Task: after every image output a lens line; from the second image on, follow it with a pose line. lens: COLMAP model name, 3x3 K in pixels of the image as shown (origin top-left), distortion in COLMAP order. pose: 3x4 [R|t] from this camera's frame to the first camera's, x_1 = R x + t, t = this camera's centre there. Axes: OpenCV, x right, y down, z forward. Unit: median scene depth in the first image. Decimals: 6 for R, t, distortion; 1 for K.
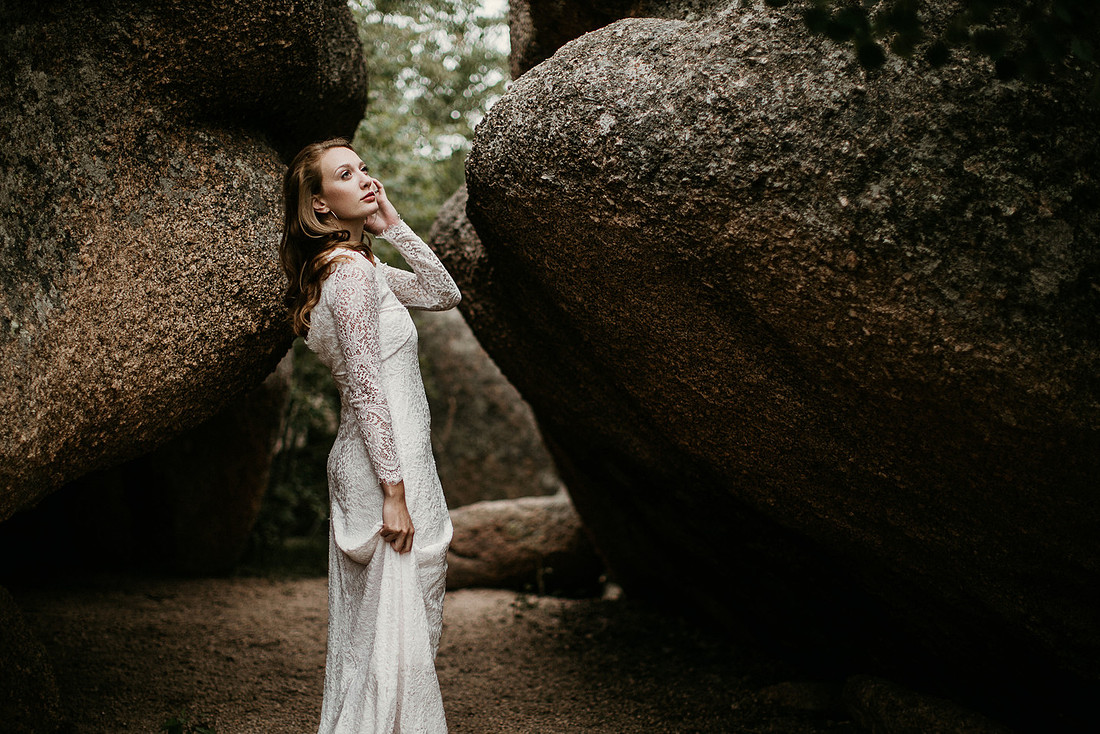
lens RADIAL K [[1785.3, 0, 496.0], [0, 1785.3, 395.7], [0, 0, 1]] dist [-0.174449, 0.188106]
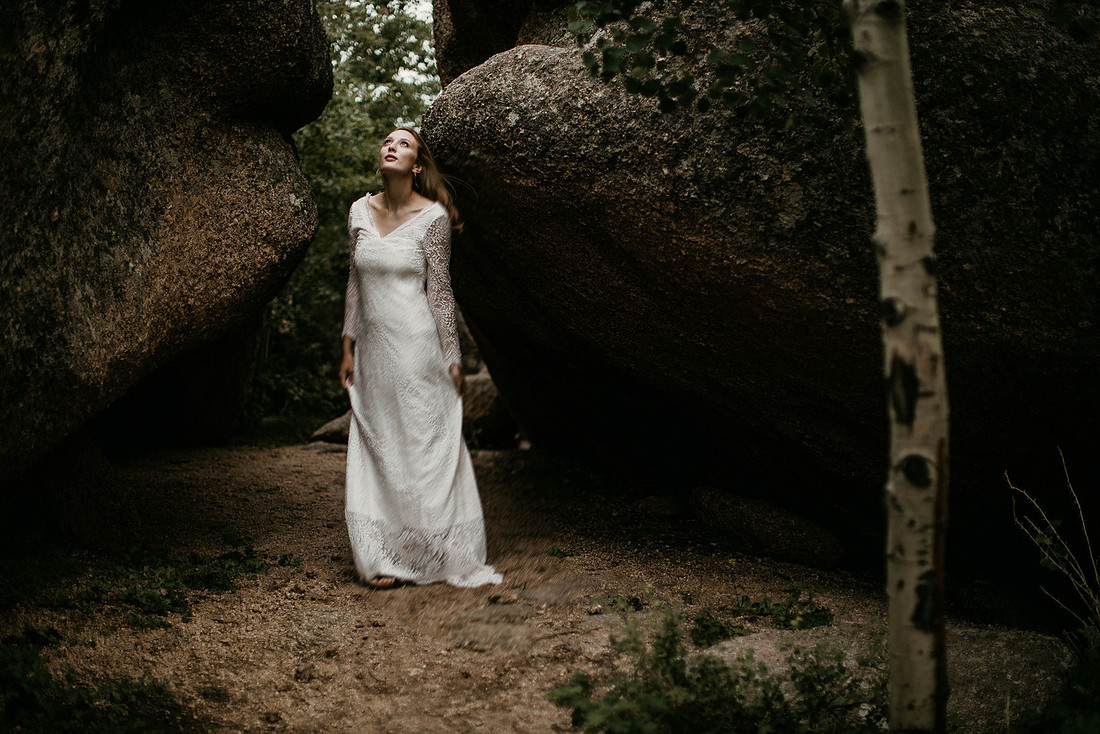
lens RADIAL K [[1609.5, 0, 550.0], [0, 1609.5, 367.0], [0, 0, 1]] dist [-0.157184, 0.338201]
pose [[0.995580, -0.036734, 0.086437, -0.032768], [0.032721, 0.998340, 0.047398, -0.005490], [-0.088035, -0.044360, 0.995129, -0.376491]]
